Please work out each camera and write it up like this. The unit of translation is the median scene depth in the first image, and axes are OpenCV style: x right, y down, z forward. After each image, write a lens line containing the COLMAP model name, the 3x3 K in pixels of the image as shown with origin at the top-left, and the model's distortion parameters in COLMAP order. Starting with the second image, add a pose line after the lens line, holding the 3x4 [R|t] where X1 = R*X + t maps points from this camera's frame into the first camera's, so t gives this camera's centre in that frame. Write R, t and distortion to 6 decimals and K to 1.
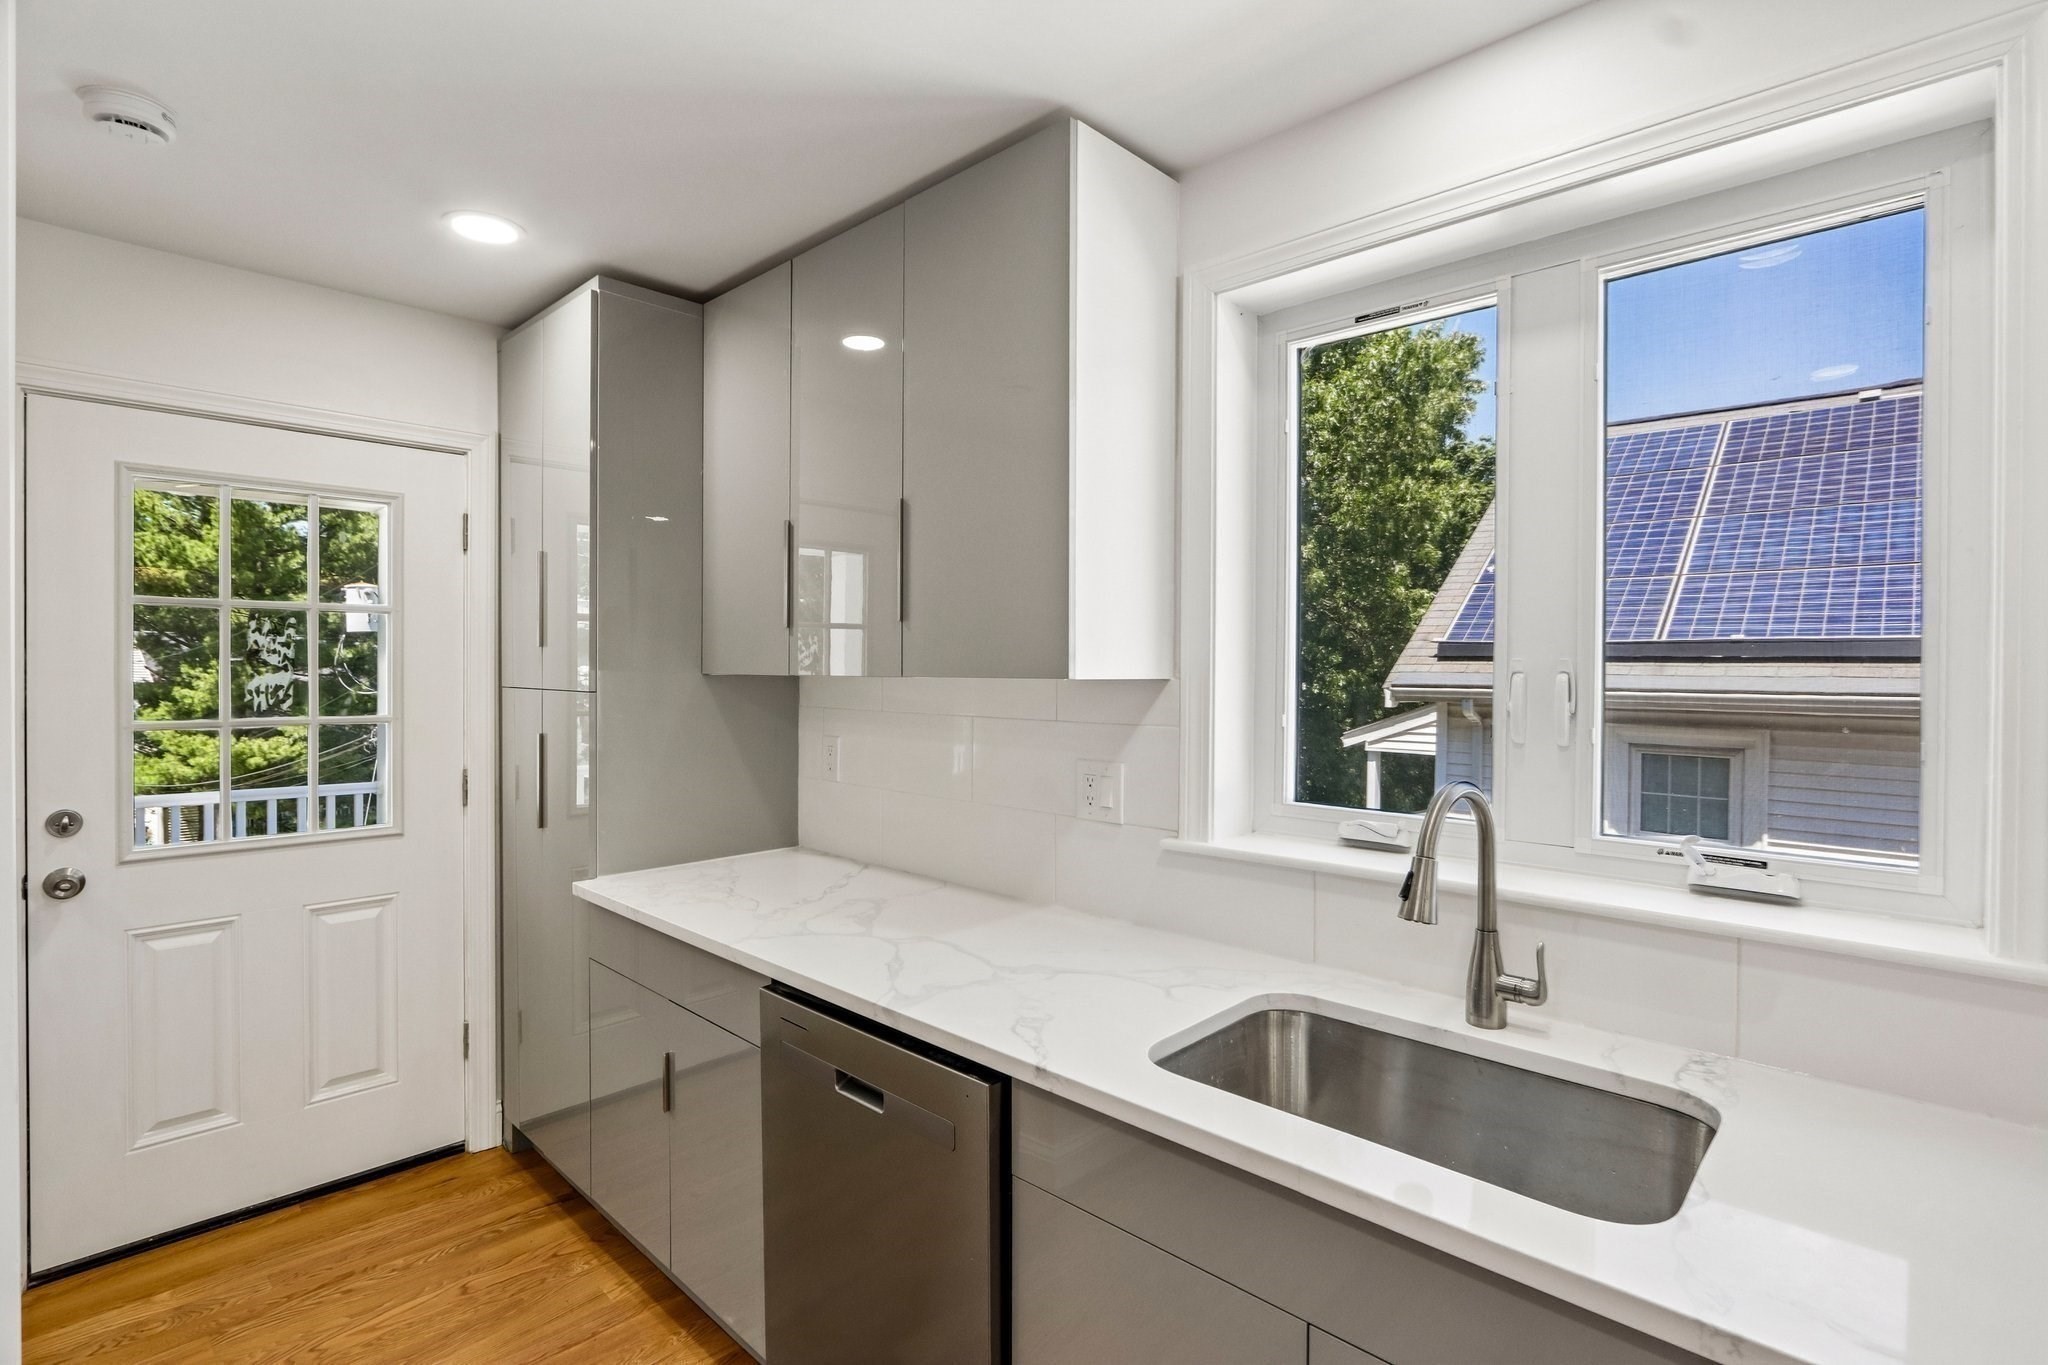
lens RADIAL K [[959.5, 0, 1025.8], [0, 959.5, 671.9], [0, 0, 1]] dist [-0.017125, 0.003390]
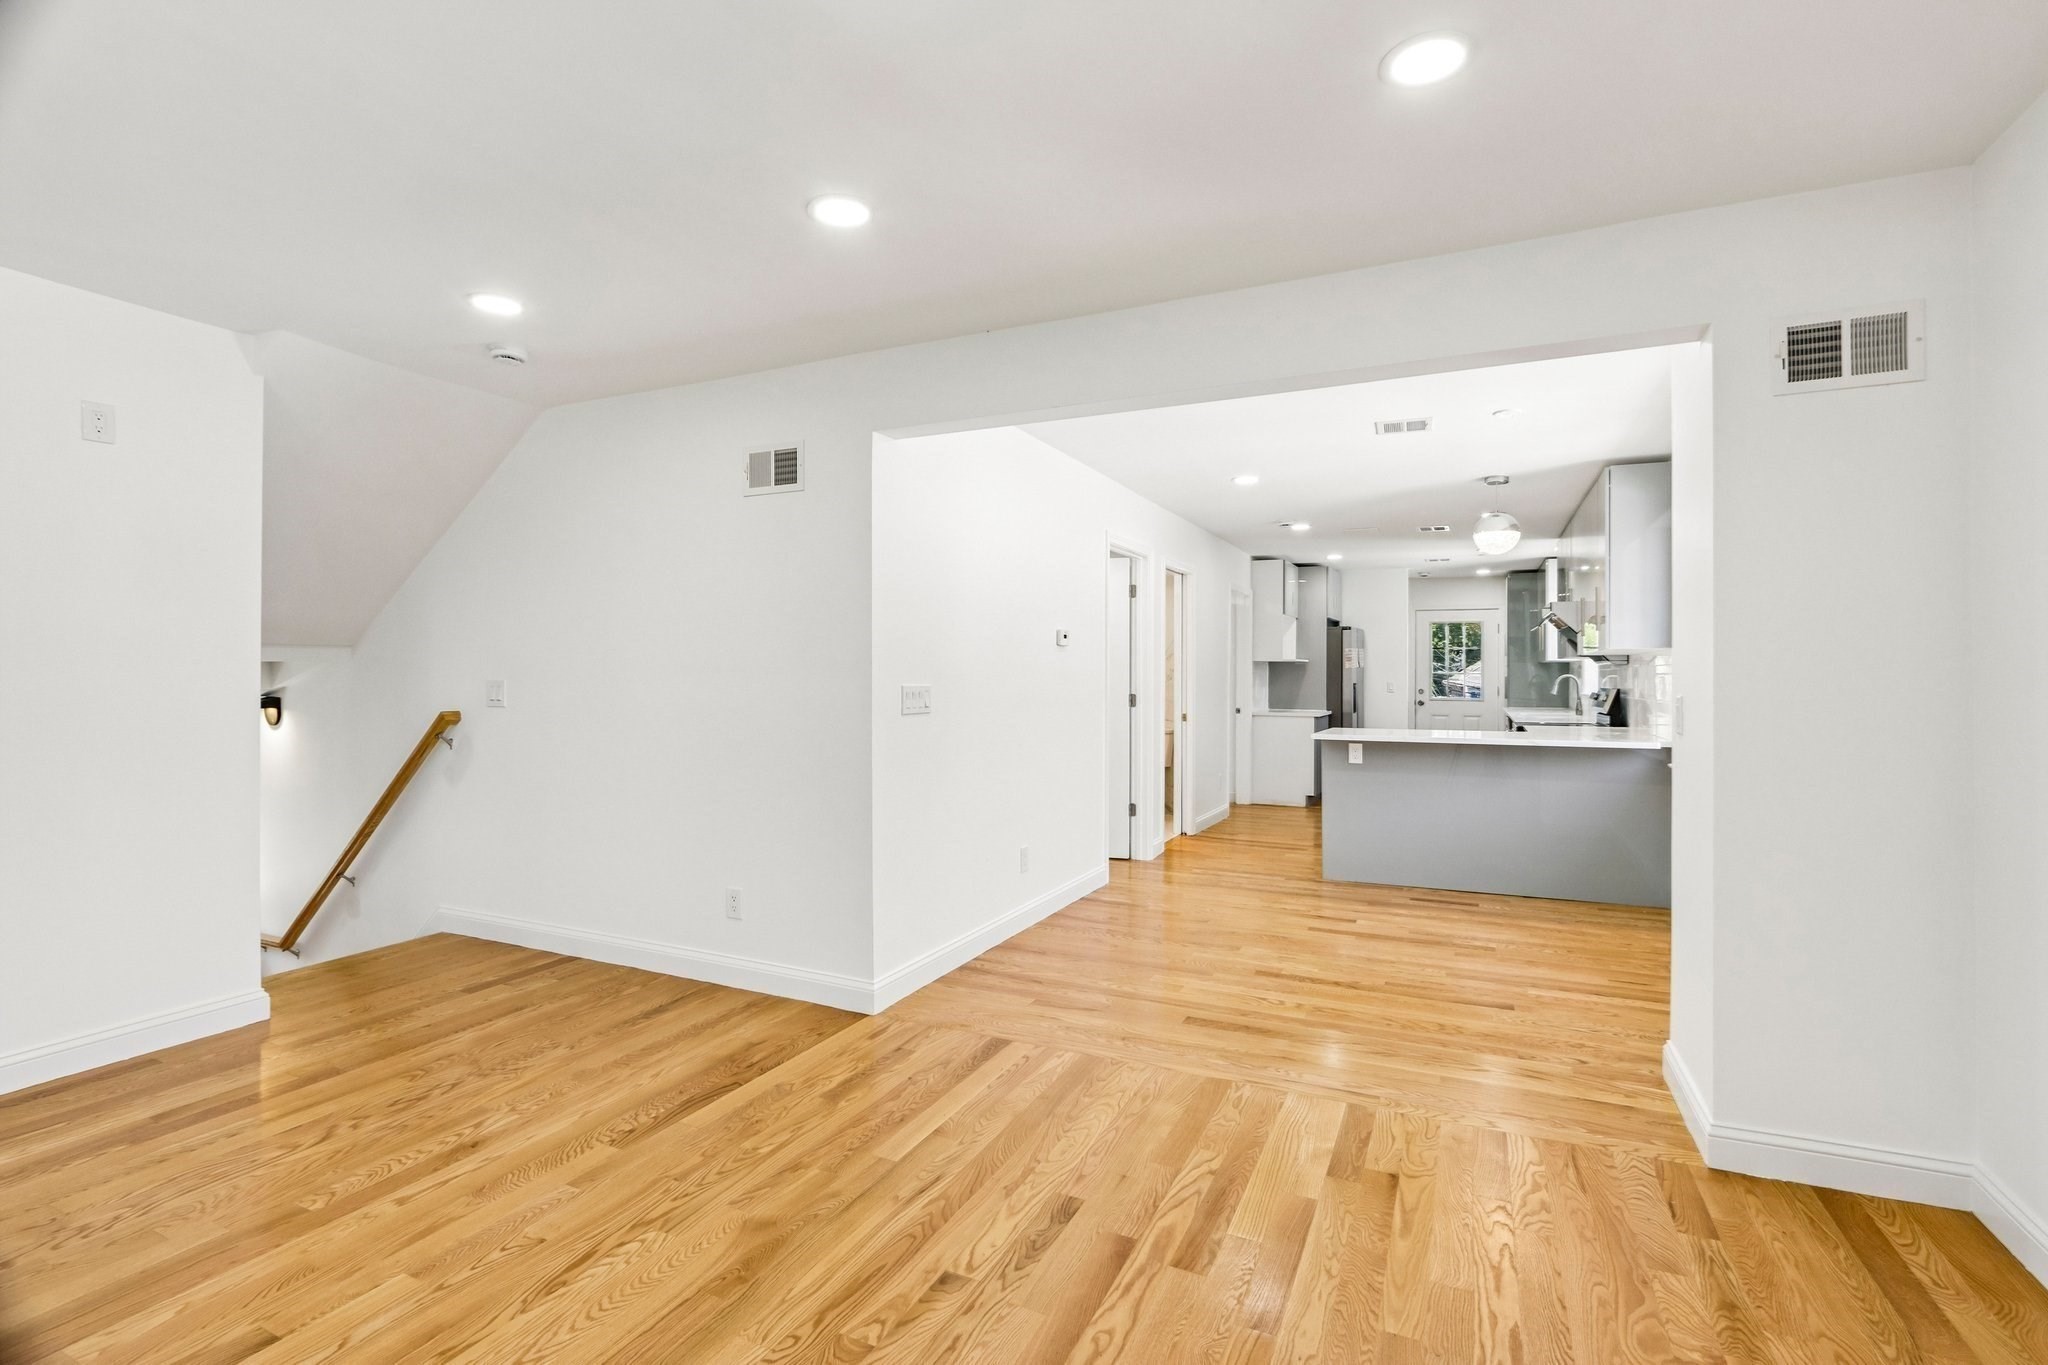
lens RADIAL K [[959.5, 0, 1060.4], [0, 959.5, 676.6], [0, 0, 1]] dist [-0.017125, 0.003390]
pose [[0.344822, 0.001515, -0.938667, 3.138526], [-0.007303, 0.999973, -0.001069, 0.093748], [0.938640, 0.007224, 0.344823, -2.600637]]
